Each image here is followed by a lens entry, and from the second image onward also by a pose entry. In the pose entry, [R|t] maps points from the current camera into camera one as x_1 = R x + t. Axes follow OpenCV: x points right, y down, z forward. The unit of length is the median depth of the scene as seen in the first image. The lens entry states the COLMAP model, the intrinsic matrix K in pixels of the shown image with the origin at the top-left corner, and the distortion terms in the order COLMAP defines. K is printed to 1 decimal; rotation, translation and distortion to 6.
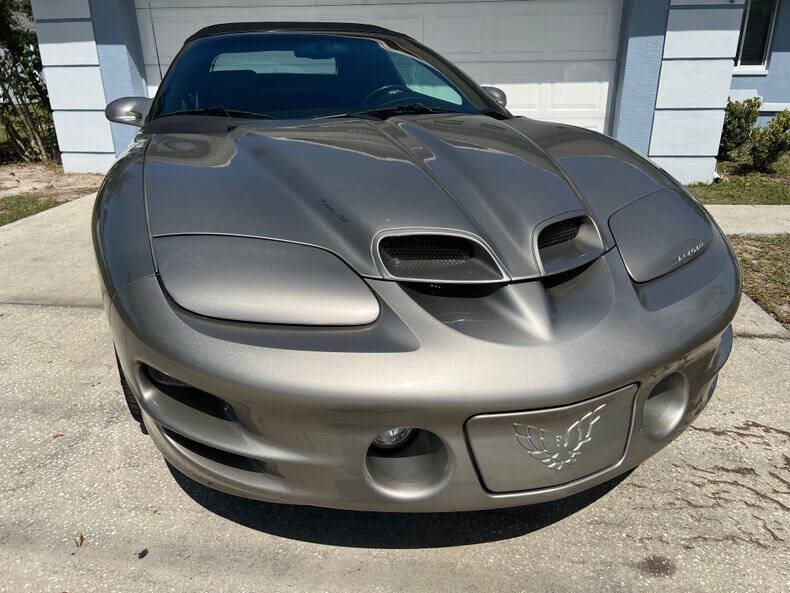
lens RADIAL K [[596.8, 0, 394.2], [0, 596.8, 294.3], [0, 0, 1]] dist [0.050073, -0.058349]
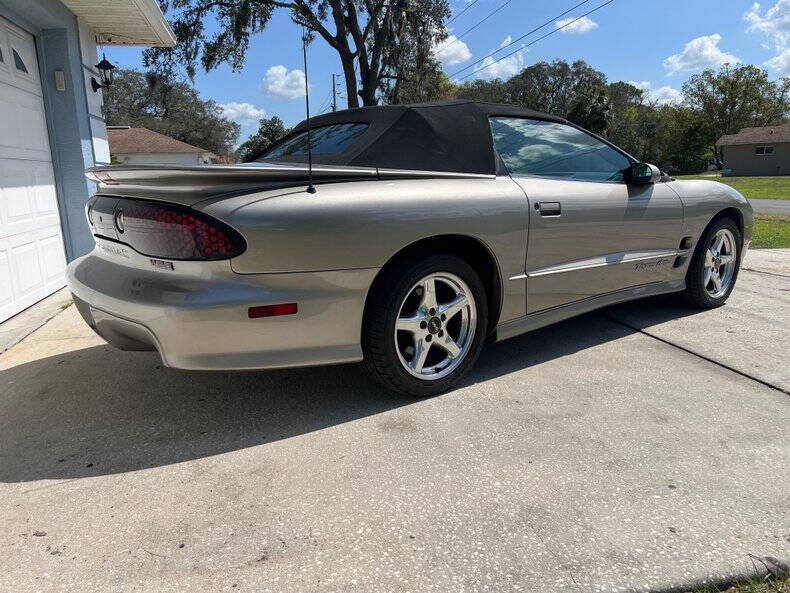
lens RADIAL K [[596.8, 0, 396.5], [0, 596.8, 298.7], [0, 0, 1]] dist [0.050073, -0.058349]
pose [[-0.346258, -0.172904, 0.922068, -0.743753], [0.361339, 0.882458, 0.301168, -0.322089], [-0.865759, 0.437461, -0.243081, 0.943290]]
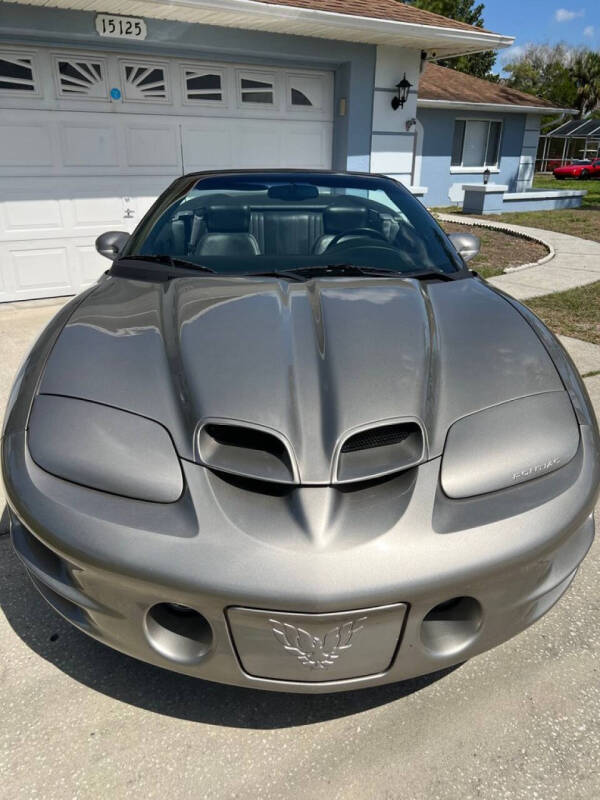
lens RADIAL K [[604.3, 0, 289.6], [0, 604.3, 405.2], [0, 0, 1]] dist [0.050073, -0.058349]
pose [[0.779633, -0.225796, 0.584114, -0.551121], [0.207334, 0.973200, 0.099467, -0.086901], [-0.590919, 0.043559, 0.805554, 0.106925]]
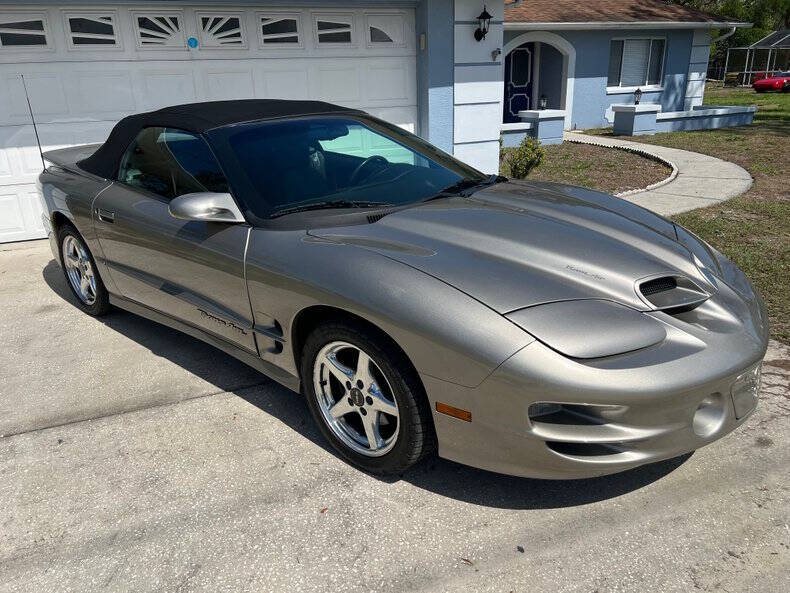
lens RADIAL K [[596.8, 0, 389.0], [0, 596.8, 293.2], [0, 0, 1]] dist [0.050073, -0.058349]
pose [[0.871751, -0.182350, 0.454752, -0.326066], [0.195168, 0.980584, 0.019070, -0.057335], [-0.449400, 0.072128, 0.890414, -0.025733]]
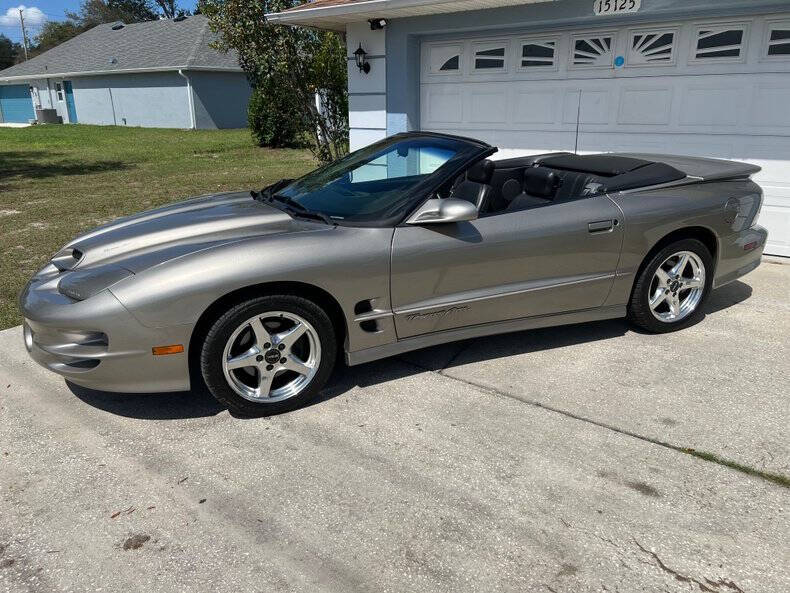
lens RADIAL K [[596.8, 0, 390.6], [0, 596.8, 285.5], [0, 0, 1]] dist [0.050073, -0.058349]
pose [[0.864602, 0.148562, -0.479992, 0.189453], [-0.178025, 0.983894, -0.016148, -0.051946], [0.469862, 0.099412, 0.877124, -0.056729]]
